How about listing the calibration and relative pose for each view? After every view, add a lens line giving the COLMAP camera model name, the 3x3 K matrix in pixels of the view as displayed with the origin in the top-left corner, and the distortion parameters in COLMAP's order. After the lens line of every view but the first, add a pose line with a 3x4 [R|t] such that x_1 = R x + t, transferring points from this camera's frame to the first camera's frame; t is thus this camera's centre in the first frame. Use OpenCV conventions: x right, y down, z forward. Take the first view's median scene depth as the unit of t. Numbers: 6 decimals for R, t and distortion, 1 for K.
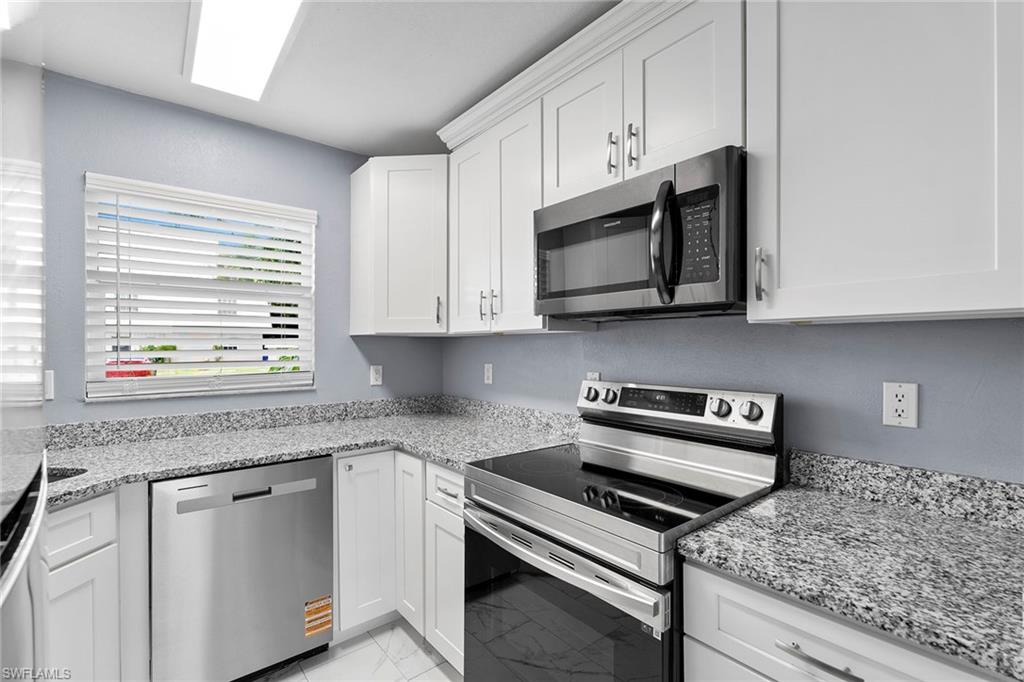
lens RADIAL K [[467.1, 0, 511.7], [0, 467.1, 344.3], [0, 0, 1]] dist [-0.003023, 0.000235]
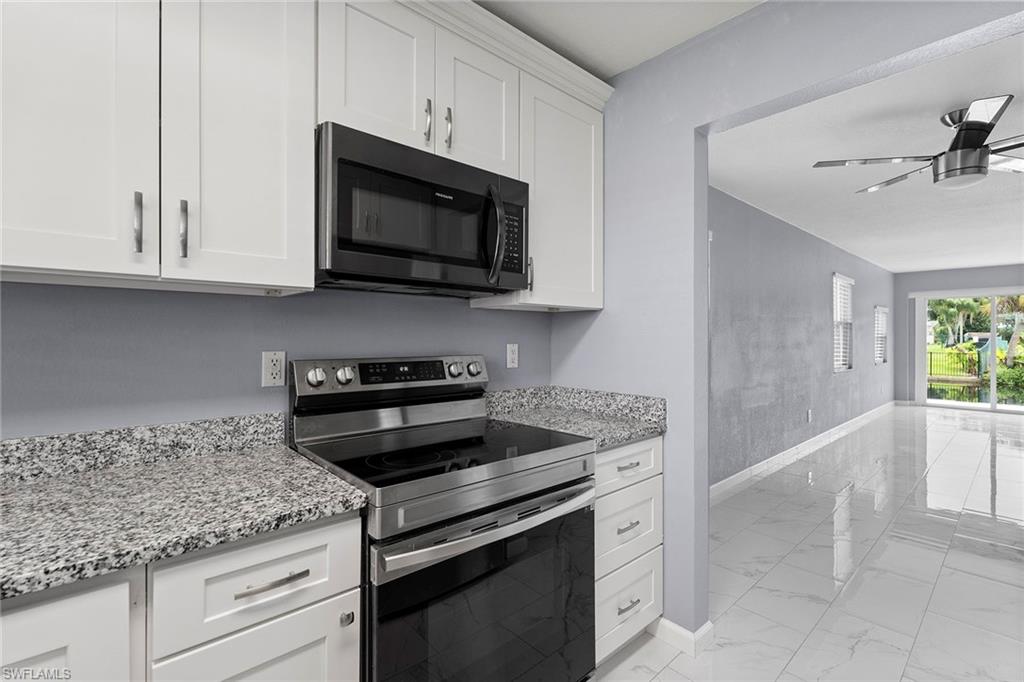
lens RADIAL K [[467.1, 0, 510.2], [0, 467.1, 337.2], [0, 0, 1]] dist [-0.003023, 0.000235]
pose [[-0.058827, 0.001620, 0.998267, -0.782059], [-0.007119, 0.999973, -0.002042, 0.048210], [-0.998243, -0.007227, -0.058814, 0.893282]]
